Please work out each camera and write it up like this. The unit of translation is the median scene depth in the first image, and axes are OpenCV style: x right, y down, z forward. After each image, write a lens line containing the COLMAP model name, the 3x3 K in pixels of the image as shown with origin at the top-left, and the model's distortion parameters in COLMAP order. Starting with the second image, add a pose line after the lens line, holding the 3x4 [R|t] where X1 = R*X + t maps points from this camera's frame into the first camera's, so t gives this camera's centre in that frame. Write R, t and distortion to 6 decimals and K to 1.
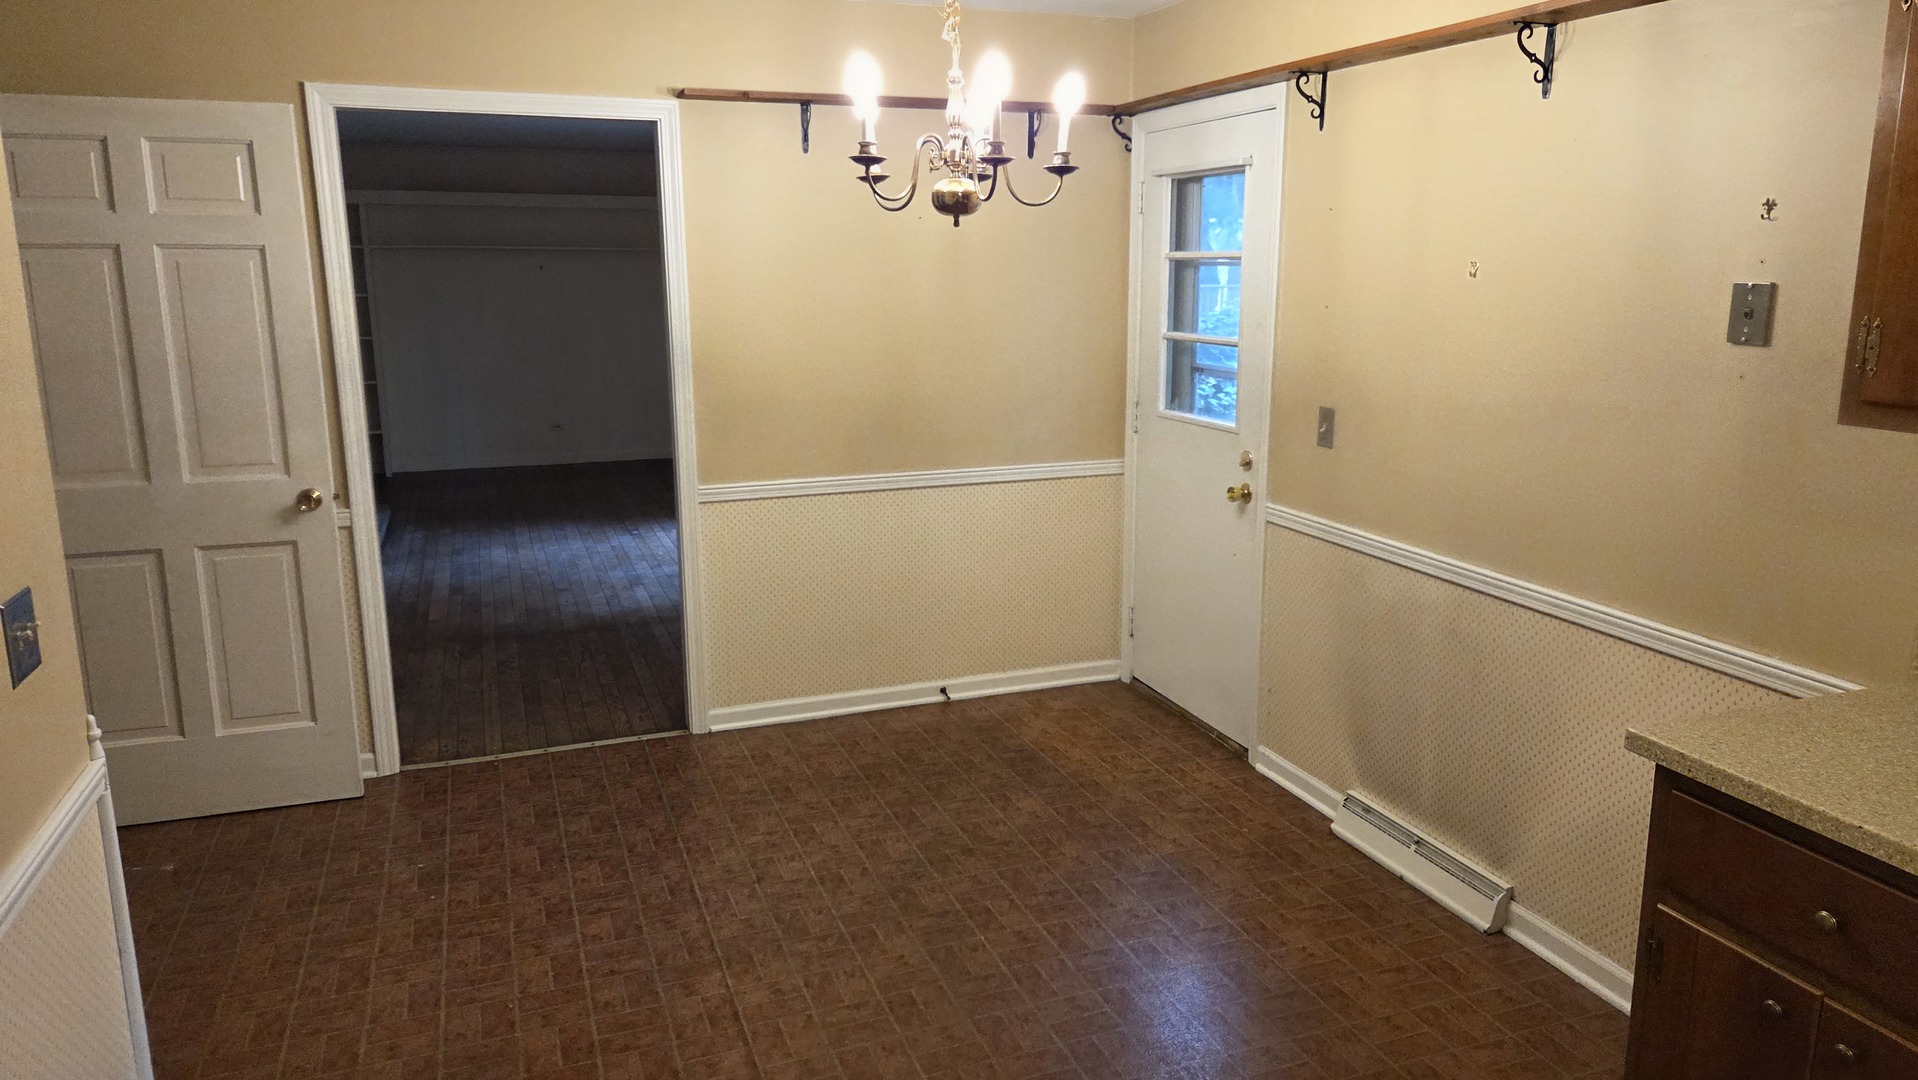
lens RADIAL K [[1291.0, 0, 950.8], [0, 1291.0, 548.3], [0, 0, 1]] dist [0.047770, 0.001409]
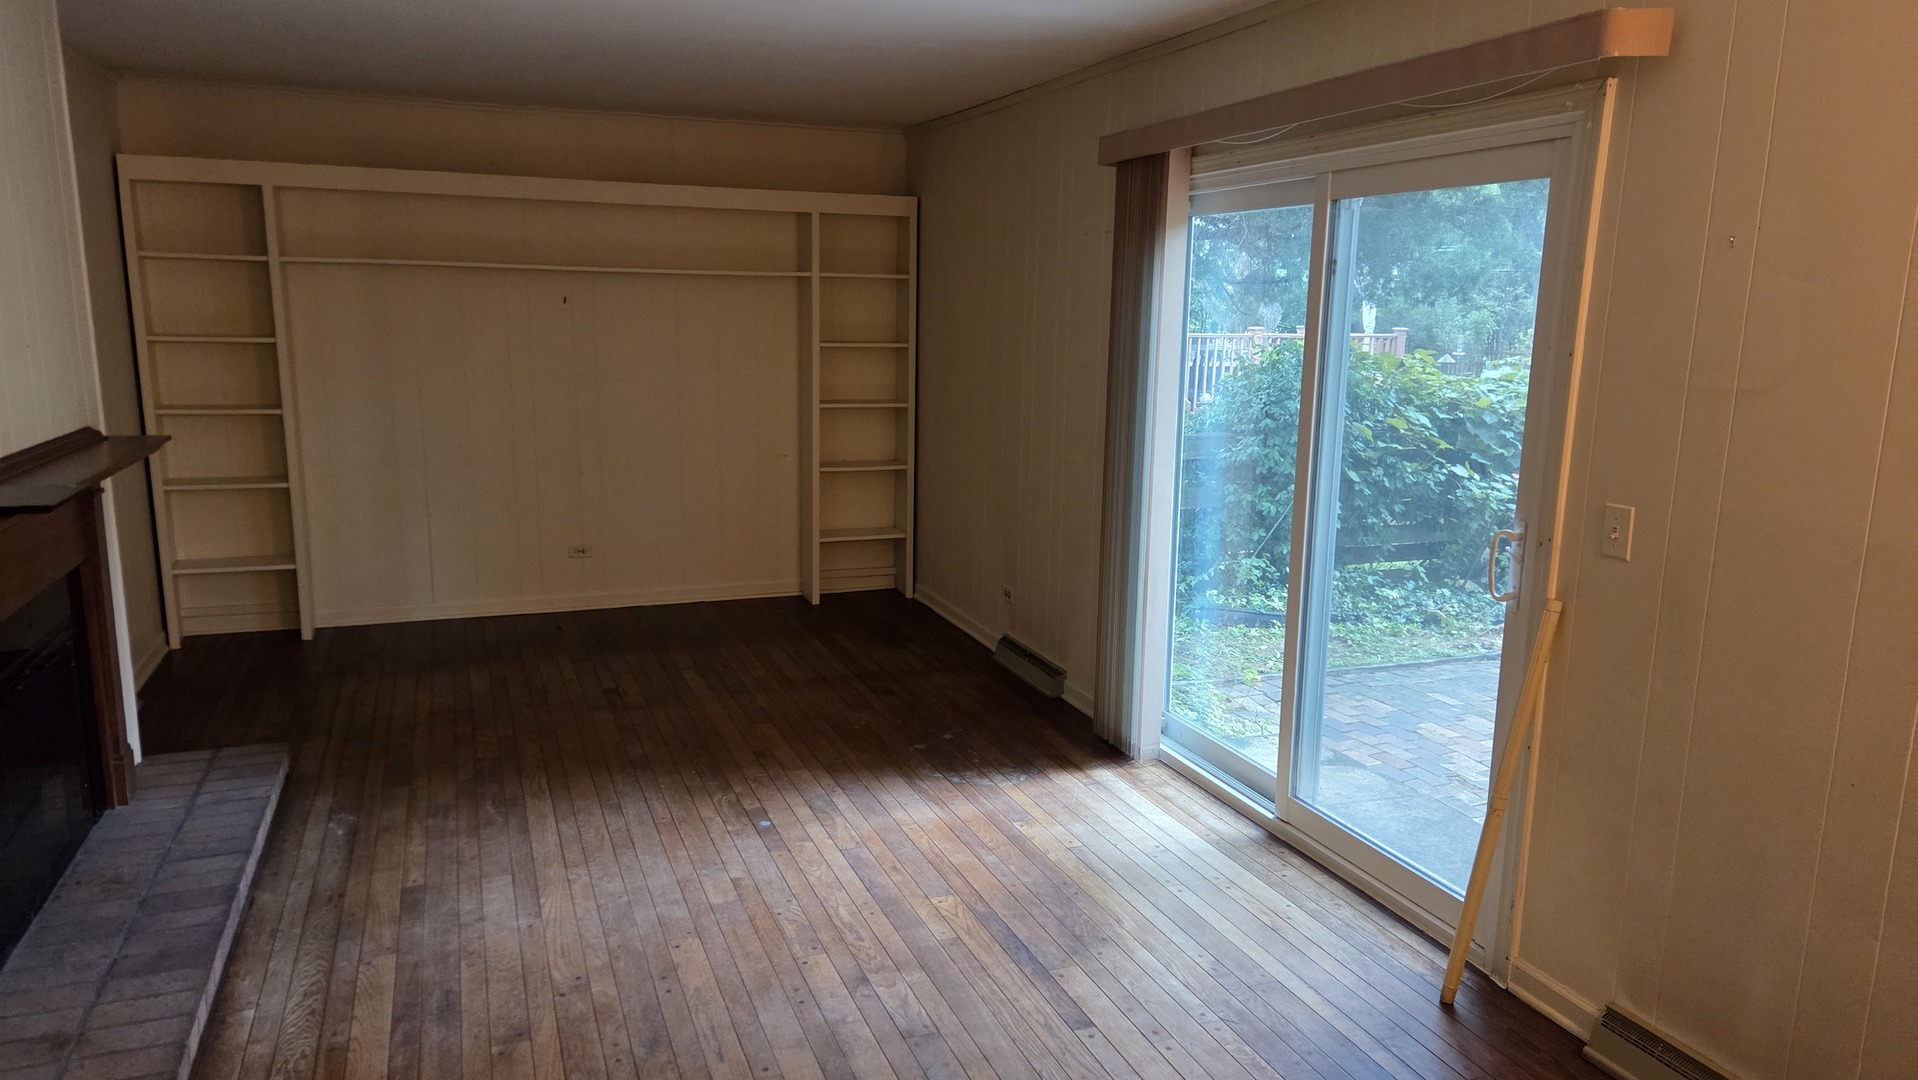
lens RADIAL K [[1291.0, 0, 950.8], [0, 1291.0, 548.3], [0, 0, 1]] dist [0.047770, 0.001409]
pose [[0.999821, 0.005085, 0.018226, -0.090534], [-0.004521, 0.999513, -0.030866, -0.052442], [-0.018374, 0.030778, 0.999357, 0.242930]]
